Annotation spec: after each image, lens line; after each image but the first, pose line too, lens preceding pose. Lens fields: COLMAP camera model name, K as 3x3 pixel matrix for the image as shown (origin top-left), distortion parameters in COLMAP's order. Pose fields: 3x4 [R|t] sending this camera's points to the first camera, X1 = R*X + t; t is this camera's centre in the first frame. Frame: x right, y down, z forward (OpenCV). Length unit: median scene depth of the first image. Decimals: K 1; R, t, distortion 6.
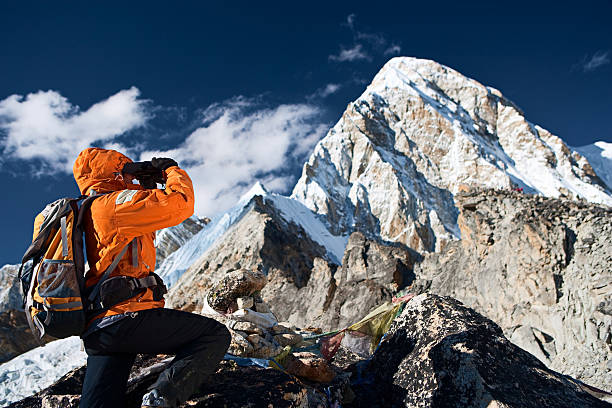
lens RADIAL K [[509.6, 0, 307.8], [0, 509.6, 217.4], [0, 0, 1]] dist [-0.089200, 0.100902]
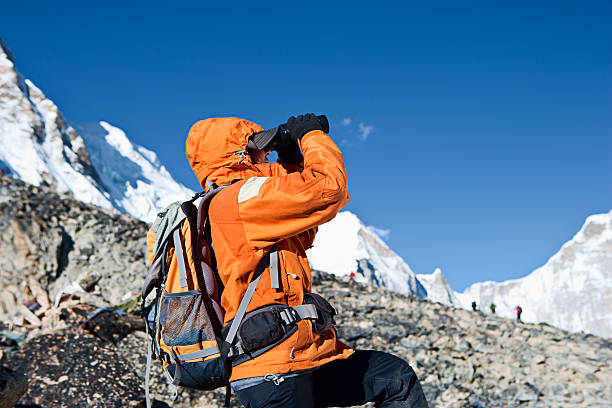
lens RADIAL K [[795.1, 0, 306.0], [0, 795.1, 204.0], [0, 0, 1]] dist [0.019773, 0.039806]
pose [[0.669219, 0.148436, 0.728088, -0.153457], [-0.155553, 0.986119, -0.058065, -0.009162], [-0.726601, -0.074398, 0.683020, -0.143347]]
